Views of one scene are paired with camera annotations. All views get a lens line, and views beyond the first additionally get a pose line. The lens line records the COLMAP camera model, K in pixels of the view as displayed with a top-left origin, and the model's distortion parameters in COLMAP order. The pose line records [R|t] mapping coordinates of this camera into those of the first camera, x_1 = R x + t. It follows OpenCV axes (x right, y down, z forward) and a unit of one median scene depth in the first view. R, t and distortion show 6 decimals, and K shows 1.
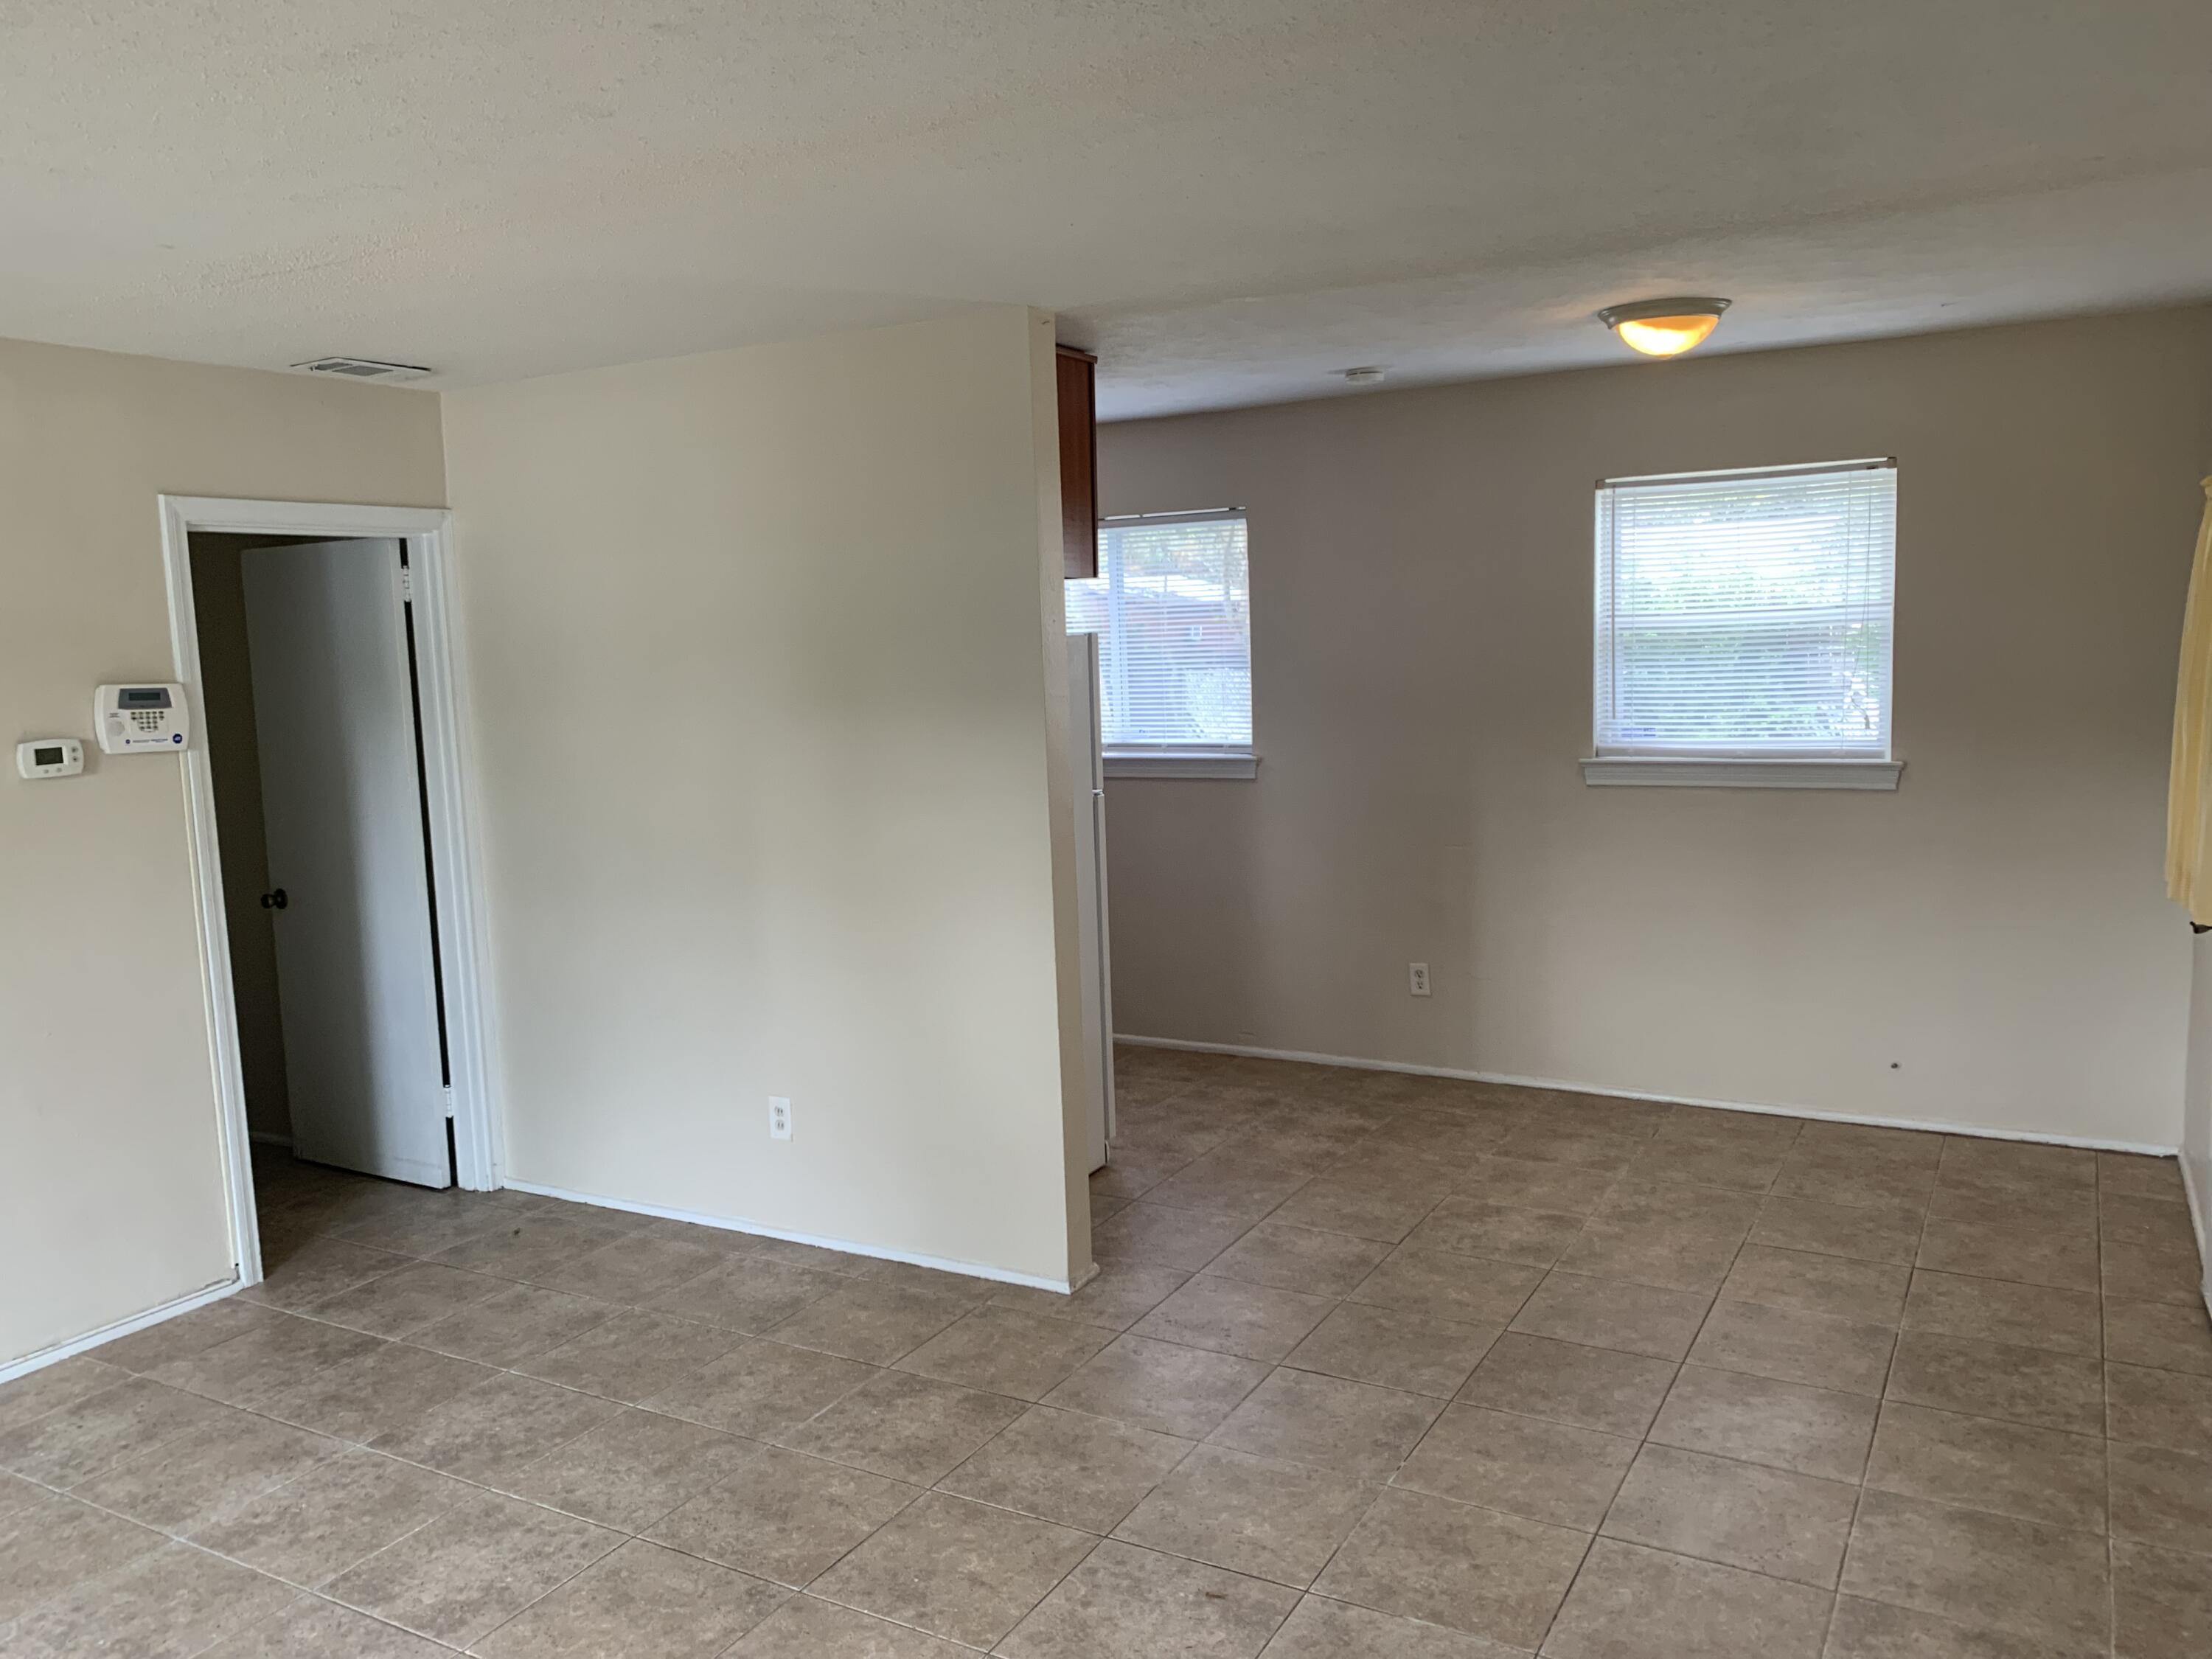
lens RADIAL K [[1676.8, 0, 1056.5], [0, 1676.8, 819.0], [0, 0, 1]] dist [0.013480, -0.018861]
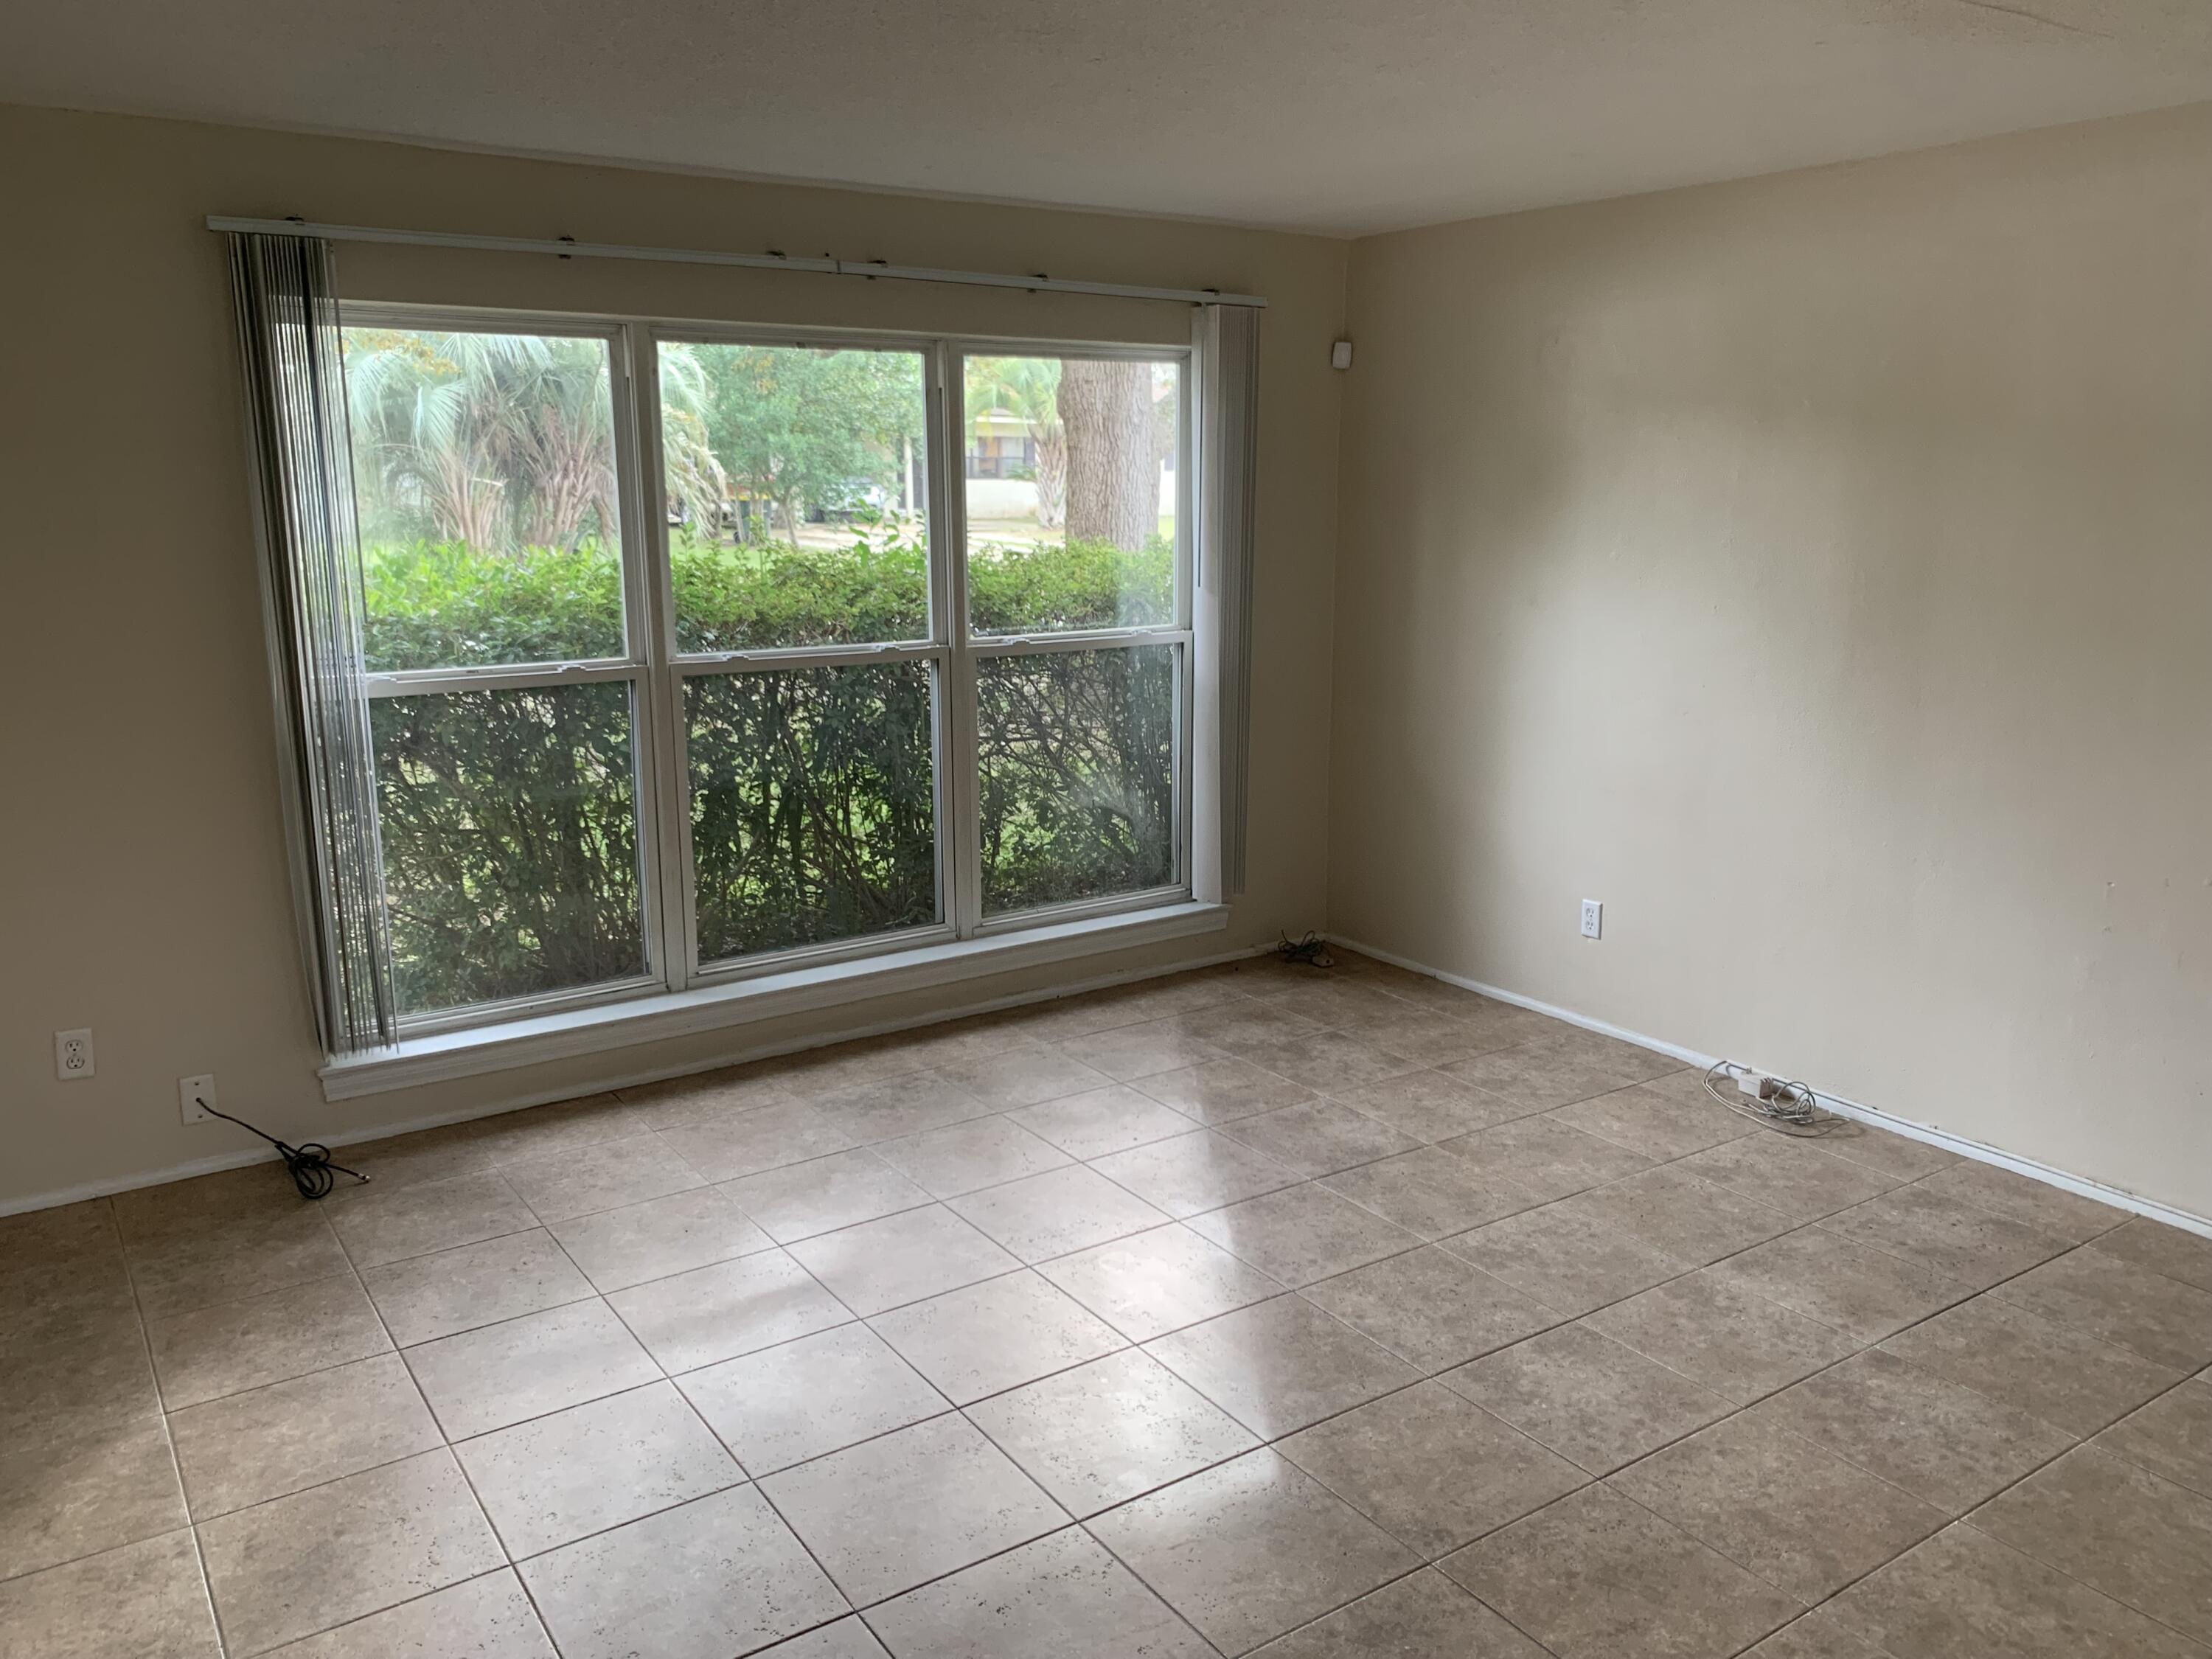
lens RADIAL K [[1676.8, 0, 1101.4], [0, 1676.8, 831.0], [0, 0, 1]] dist [0.013480, -0.018861]
pose [[-0.431681, 0.225490, -0.873388, 0.449797], [-0.081071, 0.954633, 0.286537, -0.110858], [0.898376, 0.194499, -0.393816, 0.824276]]
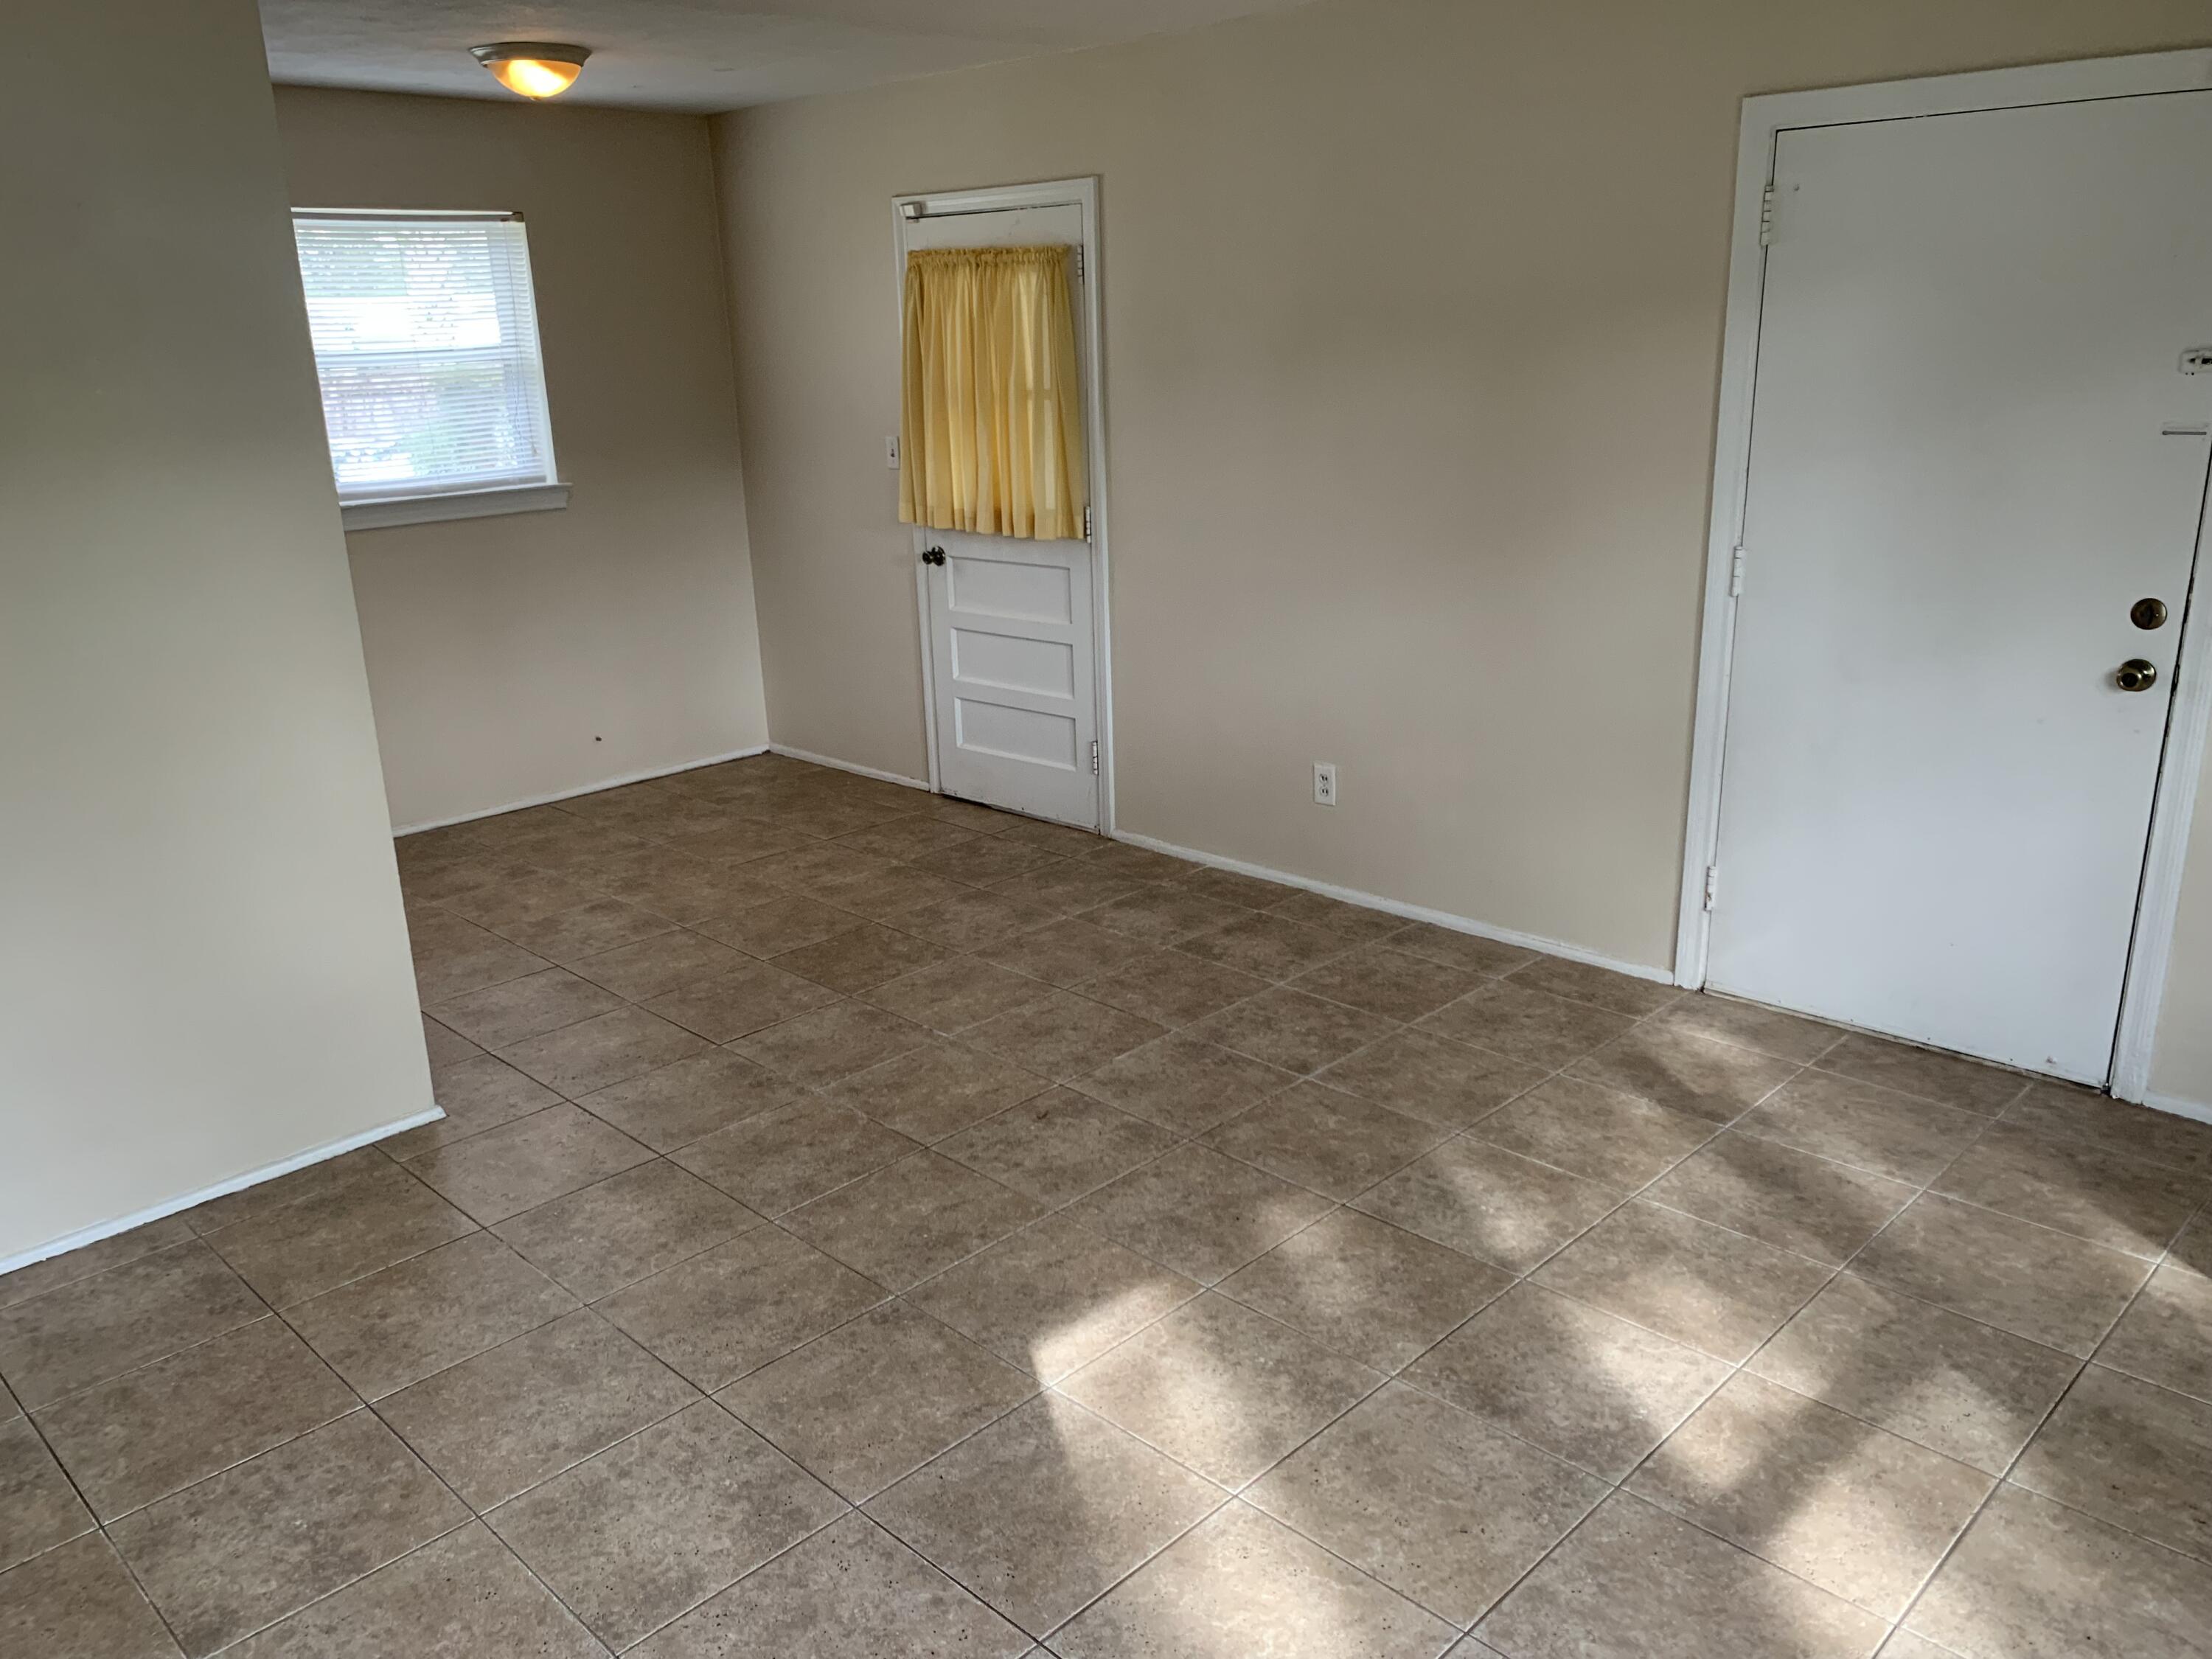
lens RADIAL K [[1676.8, 0, 1109.3], [0, 1676.8, 837.0], [0, 0, 1]] dist [0.013480, -0.018861]
pose [[0.244455, -0.257369, 0.934881, -0.741851], [0.131775, 0.964005, 0.230930, -0.021429], [-0.960665, 0.066742, 0.269571, 0.428320]]
